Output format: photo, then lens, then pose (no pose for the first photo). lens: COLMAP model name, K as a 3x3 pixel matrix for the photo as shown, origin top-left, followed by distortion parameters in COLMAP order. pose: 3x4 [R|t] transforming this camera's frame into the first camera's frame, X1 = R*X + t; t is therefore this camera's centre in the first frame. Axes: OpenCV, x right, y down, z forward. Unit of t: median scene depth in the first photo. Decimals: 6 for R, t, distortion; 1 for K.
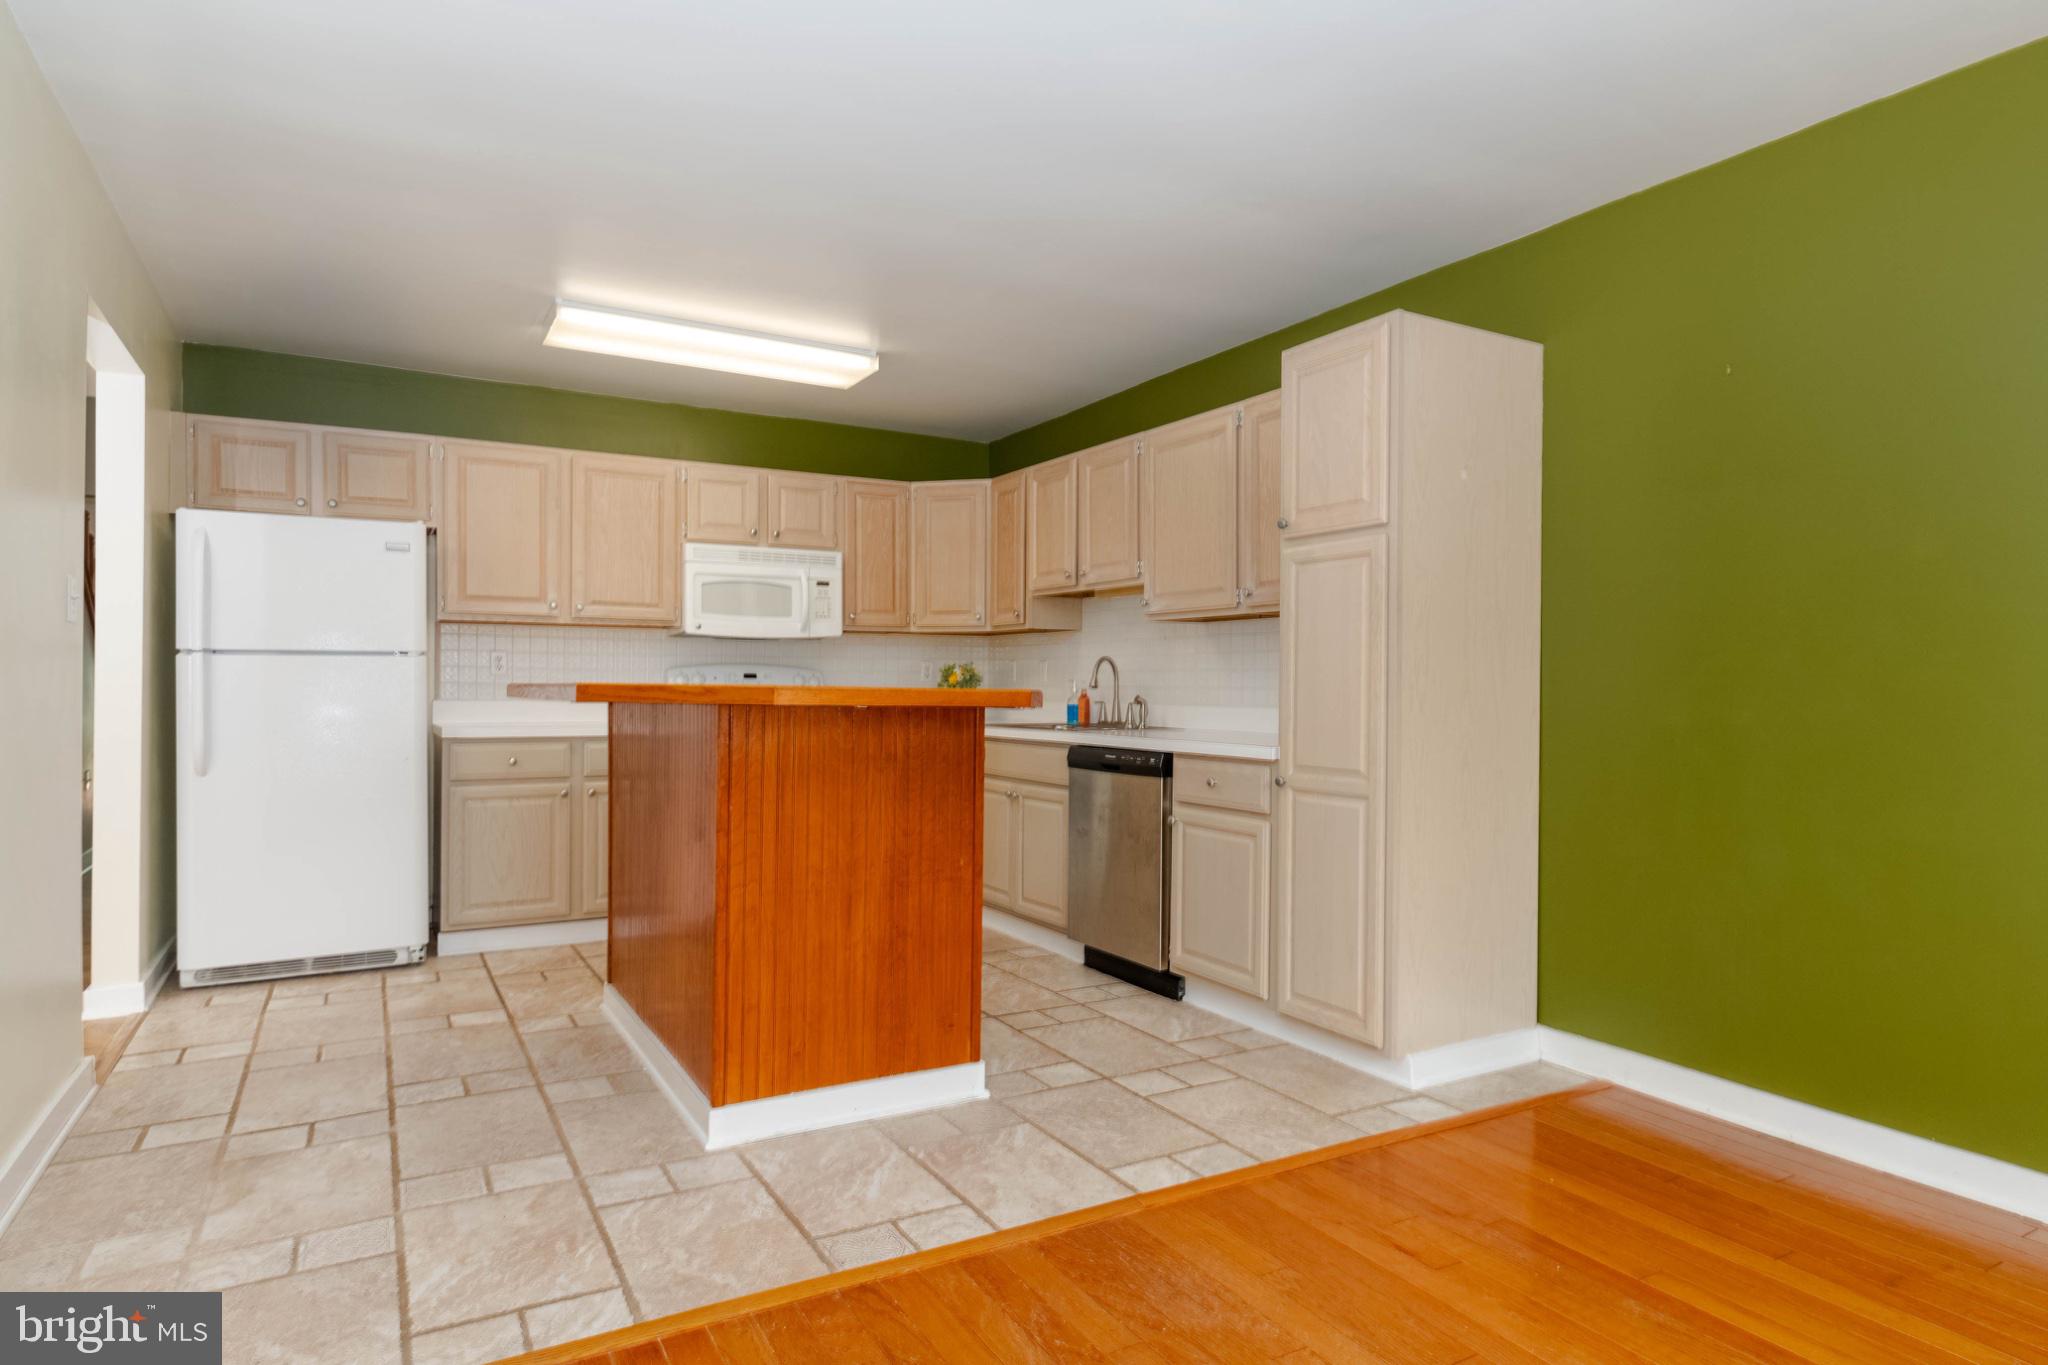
lens RADIAL K [[1115.9, 0, 1079.1], [0, 1115.9, 668.8], [0, 0, 1]] dist [0.001134, -0.001202]
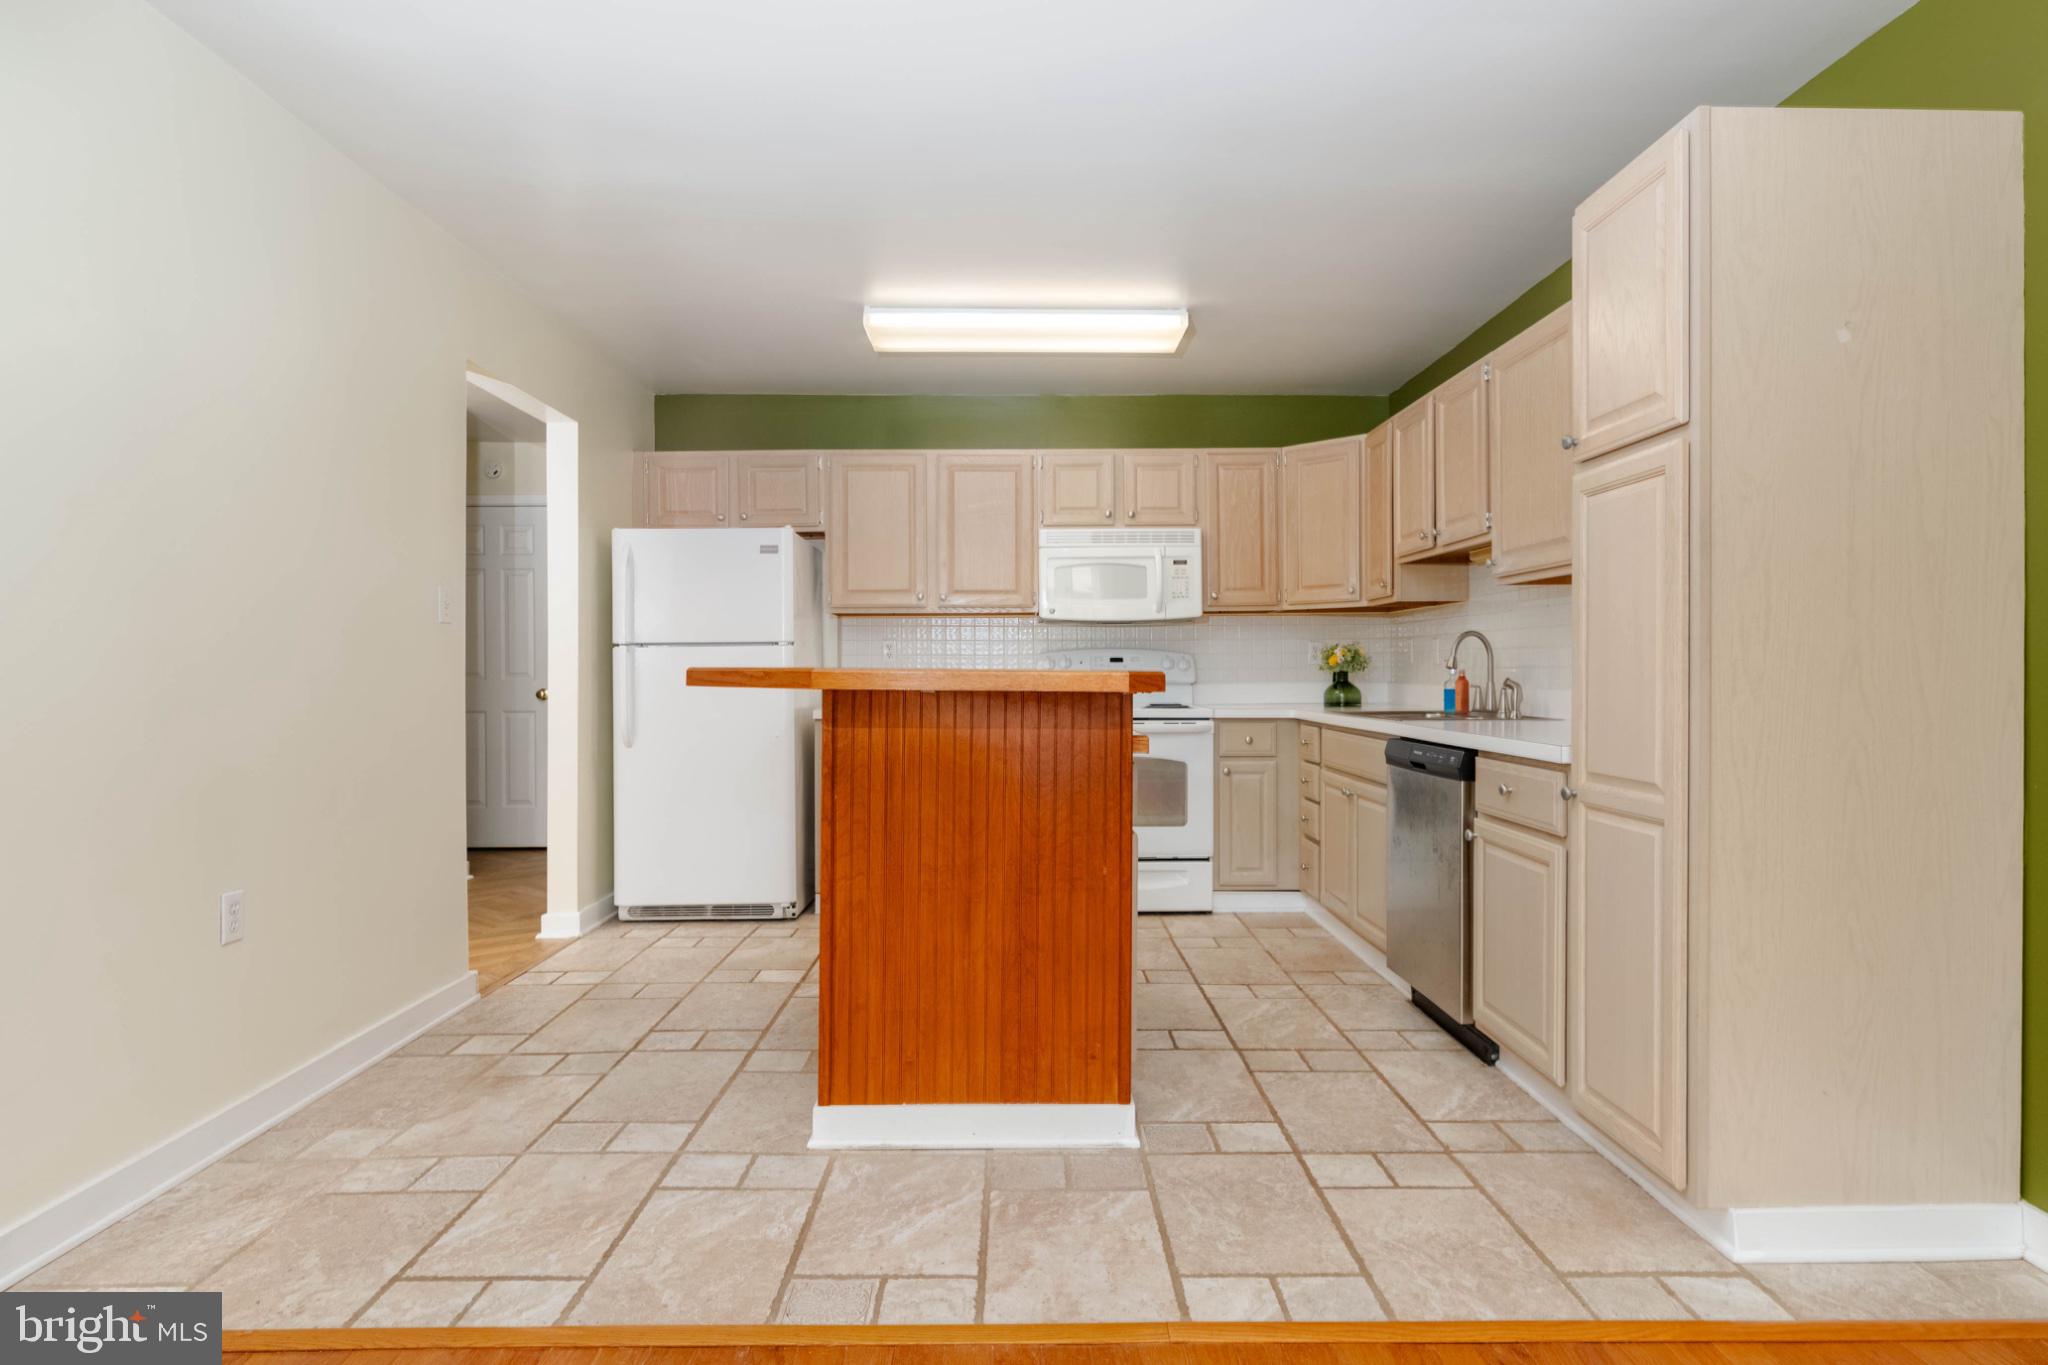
lens RADIAL K [[1115.9, 0, 1080.5], [0, 1115.9, 656.8], [0, 0, 1]] dist [0.001134, -0.001202]
pose [[0.873012, -0.013657, -0.487507, 0.214446], [0.014948, 0.999888, -0.001244, 0.006365], [0.487469, -0.006202, 0.873118, 0.168232]]
